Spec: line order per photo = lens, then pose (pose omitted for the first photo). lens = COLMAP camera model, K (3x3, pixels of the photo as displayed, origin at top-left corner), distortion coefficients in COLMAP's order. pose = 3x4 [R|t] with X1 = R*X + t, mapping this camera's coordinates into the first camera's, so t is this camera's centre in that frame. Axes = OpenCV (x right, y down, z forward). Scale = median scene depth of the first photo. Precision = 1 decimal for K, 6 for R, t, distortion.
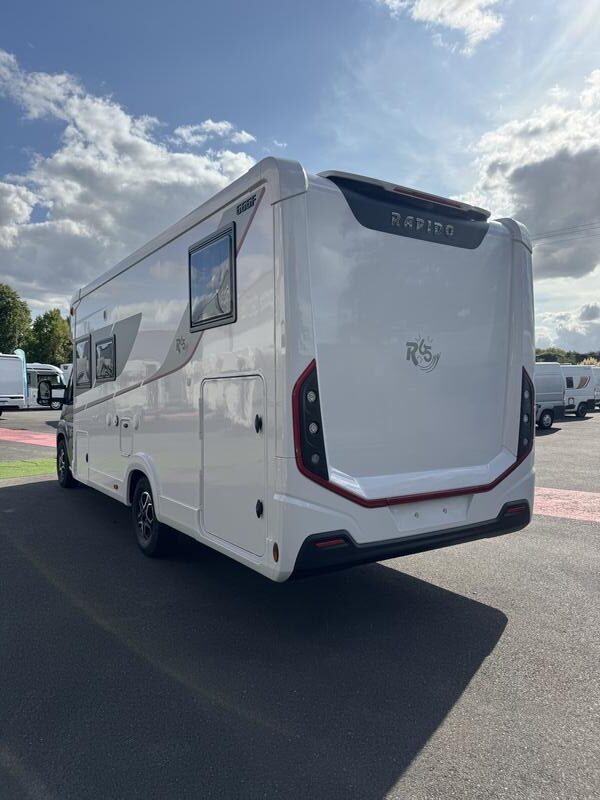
lens RADIAL K [[573.6, 0, 300.0], [0, 573.6, 400.0], [0, 0, 1]] dist [0.003004, 0.000083]
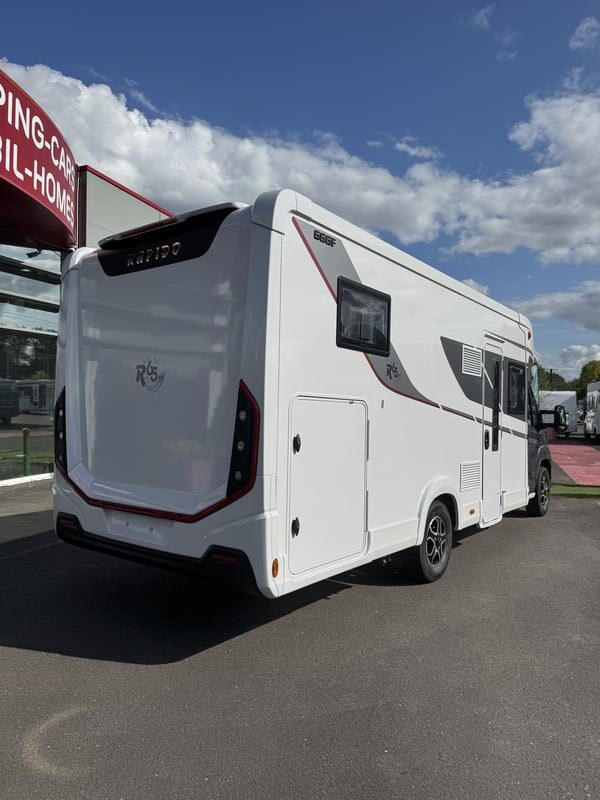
lens RADIAL K [[573.6, 0, 300.0], [0, 573.6, 400.0], [0, 0, 1]] dist [0.003004, 0.000083]
pose [[0.342609, -0.014705, -0.939363, 1.296157], [-0.026177, 0.999340, -0.025191, -0.014419], [0.939114, 0.033220, 0.341997, 0.898670]]
